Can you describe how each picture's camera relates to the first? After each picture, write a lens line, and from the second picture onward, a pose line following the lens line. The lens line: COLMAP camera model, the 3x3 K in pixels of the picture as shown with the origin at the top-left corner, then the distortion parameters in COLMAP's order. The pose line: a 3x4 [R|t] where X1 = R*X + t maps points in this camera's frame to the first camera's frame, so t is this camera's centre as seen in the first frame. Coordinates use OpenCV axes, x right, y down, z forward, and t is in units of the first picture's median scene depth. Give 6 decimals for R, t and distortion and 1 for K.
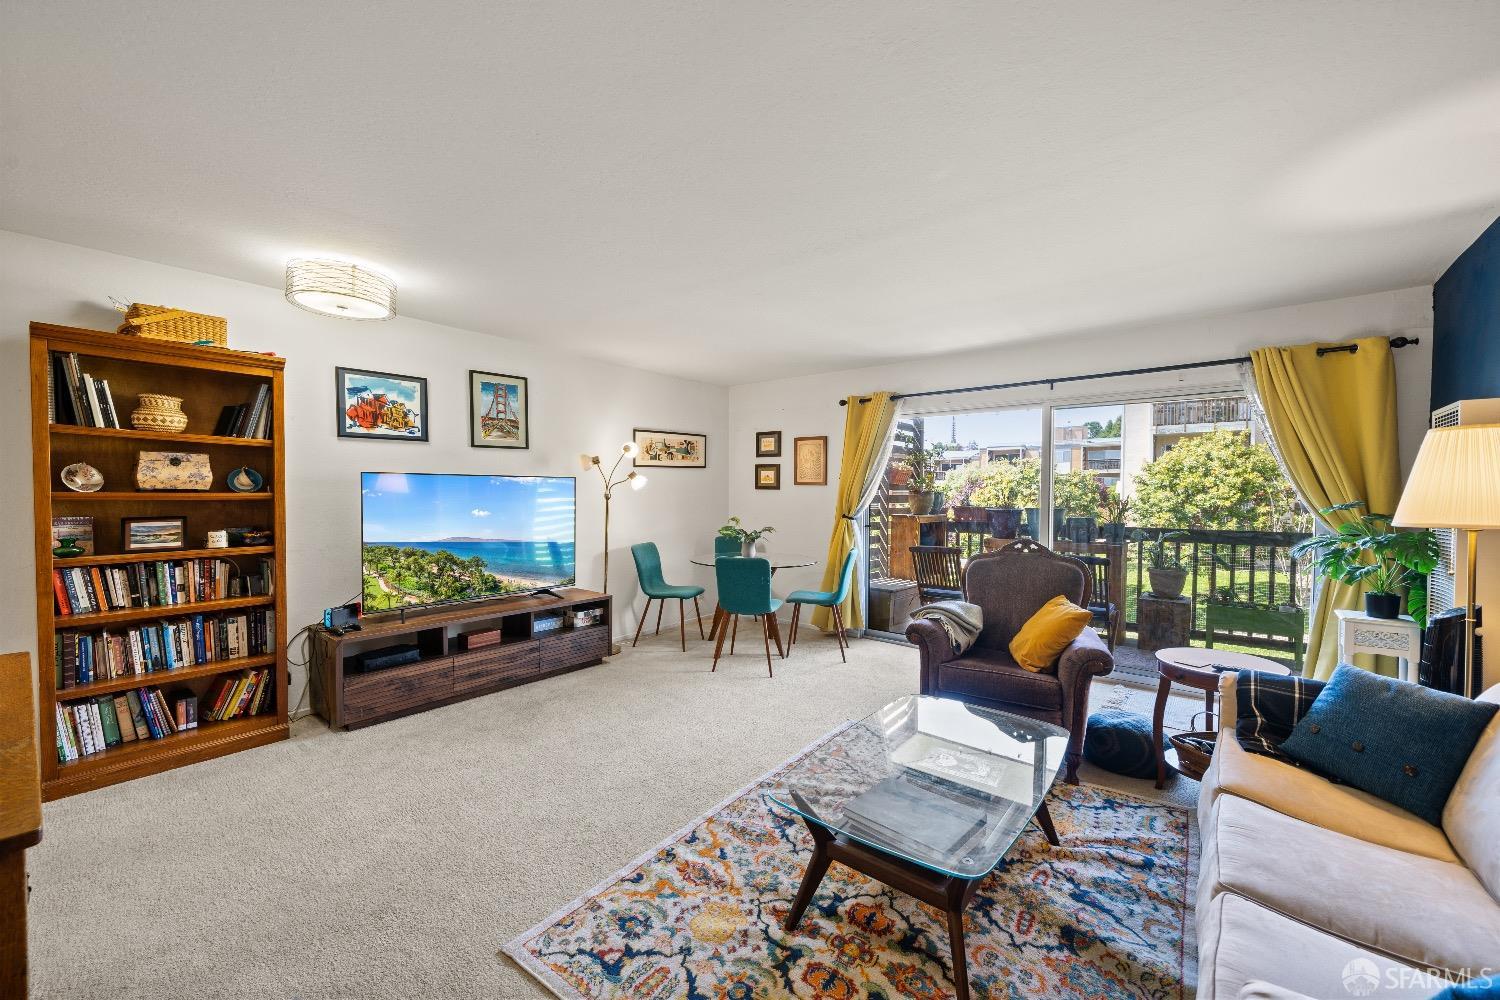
lens RADIAL K [[596.9, 0, 744.8], [0, 596.9, 509.0], [0, 0, 1]] dist [0.001631, 0.000030]
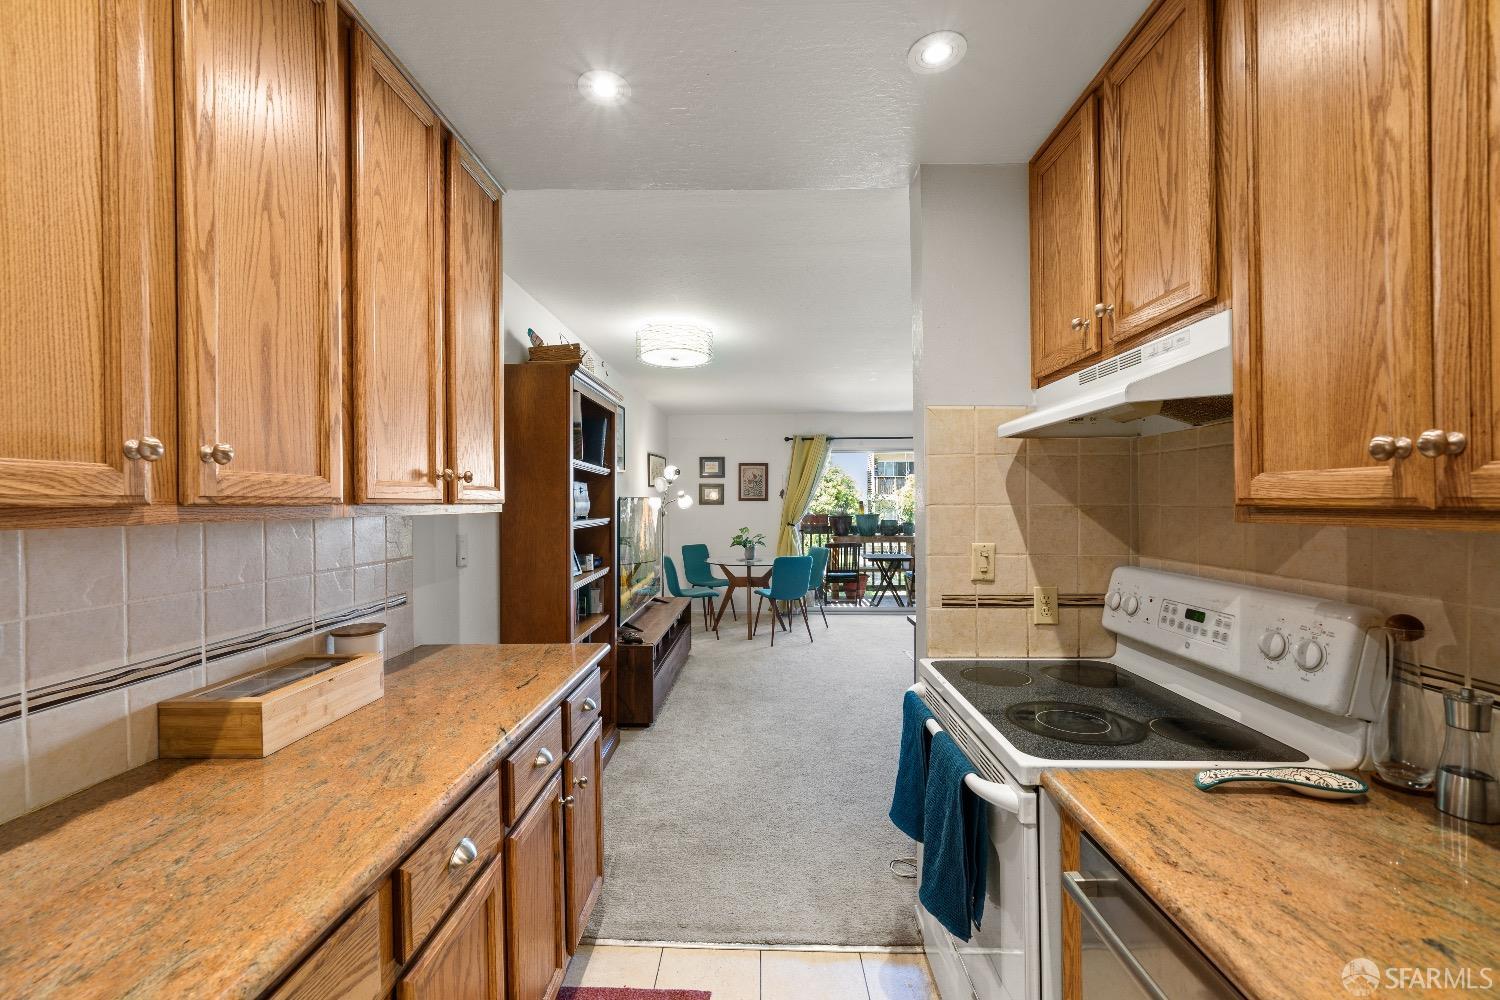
lens RADIAL K [[601.3, 0, 729.7], [0, 601.3, 500.7], [0, 0, 1]] dist [0.000520, 0.000049]
pose [[0.814241, -0.011818, 0.580406, -0.768807], [0.028669, 0.999391, -0.019870, -0.018106], [-0.579818, 0.032818, 0.814085, -0.019766]]
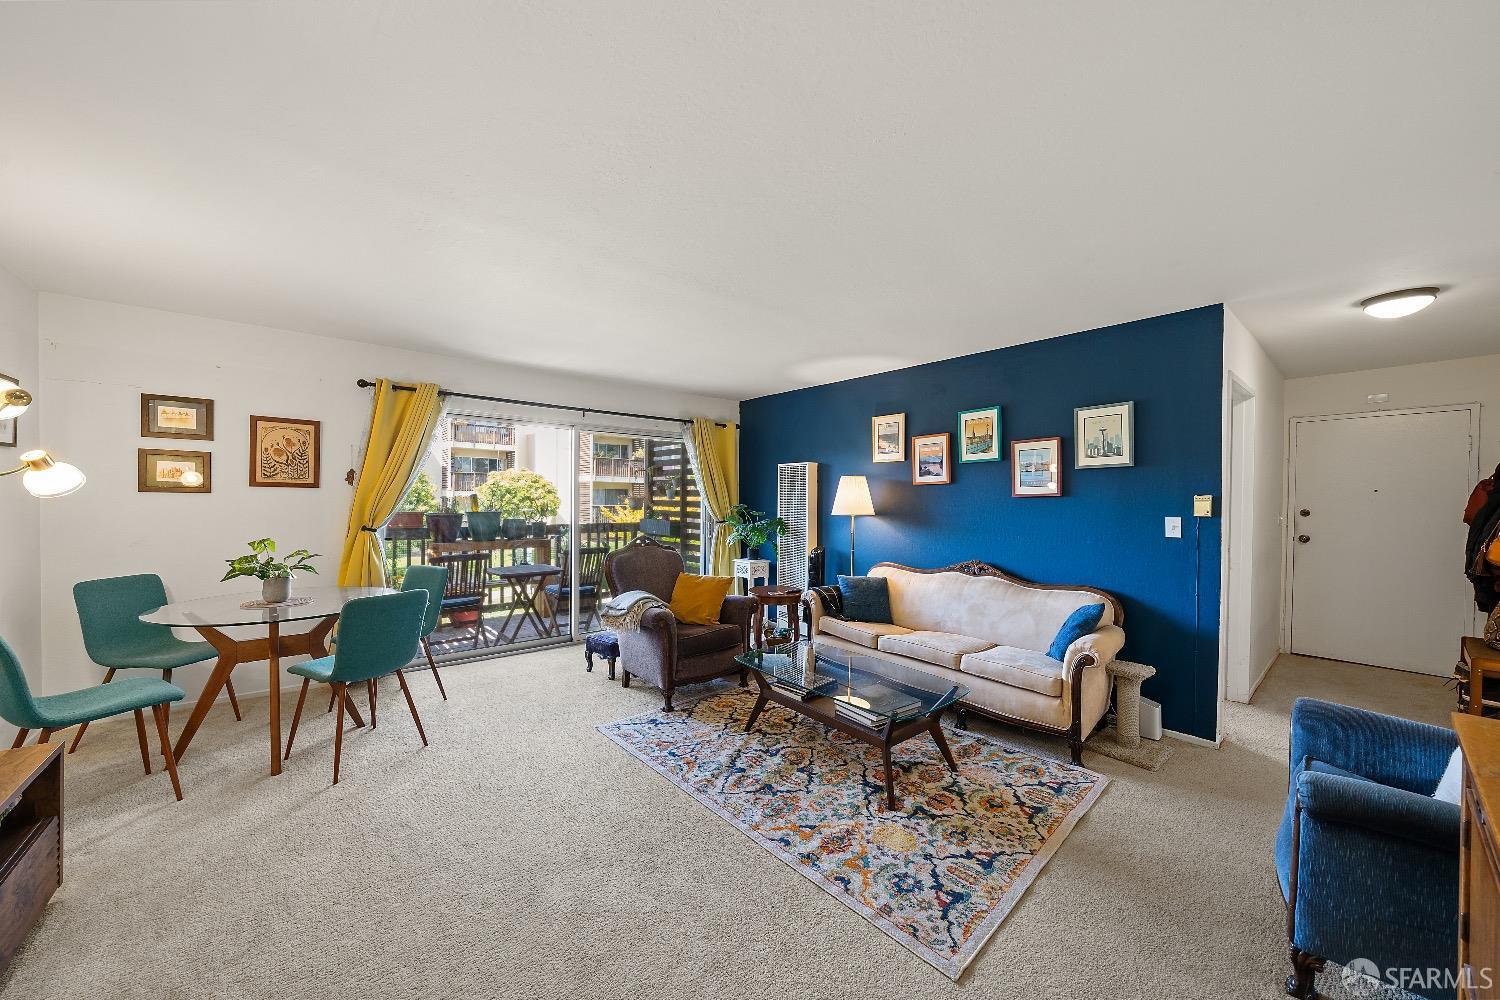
lens RADIAL K [[530.0, 0, 746.6], [0, 530.0, 506.9], [0, 0, 1]] dist [-0.010910, 0.000138]
pose [[0.188905, -0.016784, 0.981852, -0.446708], [0.019484, 0.999721, 0.013341, -0.016602], [-0.981802, 0.016610, 0.189180, 0.400758]]
